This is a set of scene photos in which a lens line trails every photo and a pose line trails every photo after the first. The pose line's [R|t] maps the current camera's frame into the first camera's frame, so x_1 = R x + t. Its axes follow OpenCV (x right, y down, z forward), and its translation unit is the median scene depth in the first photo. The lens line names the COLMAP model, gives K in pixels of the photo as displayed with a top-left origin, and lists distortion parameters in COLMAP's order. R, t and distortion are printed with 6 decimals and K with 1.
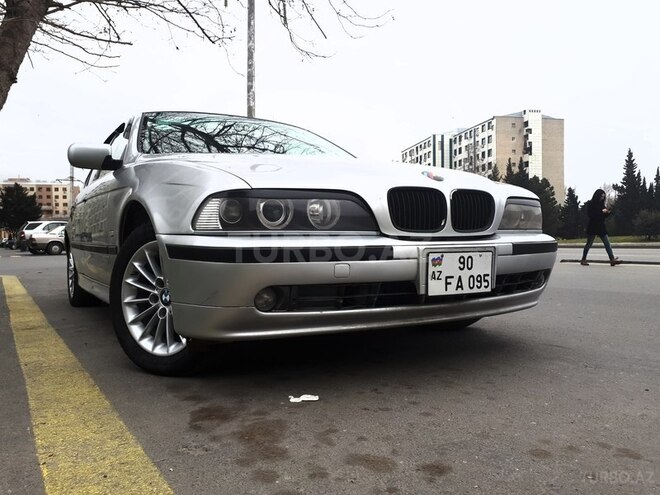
lens RADIAL K [[535.8, 0, 337.1], [0, 535.8, 247.2], [0, 0, 1]] dist [0.019565, -0.014865]
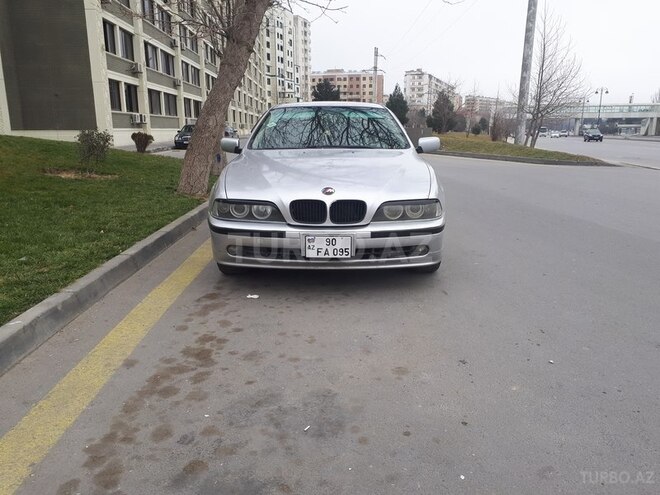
lens RADIAL K [[535.8, 0, 337.1], [0, 535.8, 247.2], [0, 0, 1]] dist [0.019565, -0.014865]
pose [[0.860085, 0.121898, -0.495372, 1.223048], [-0.016117, 0.977041, 0.212441, -0.361008], [0.509895, -0.174734, 0.842303, -0.587578]]
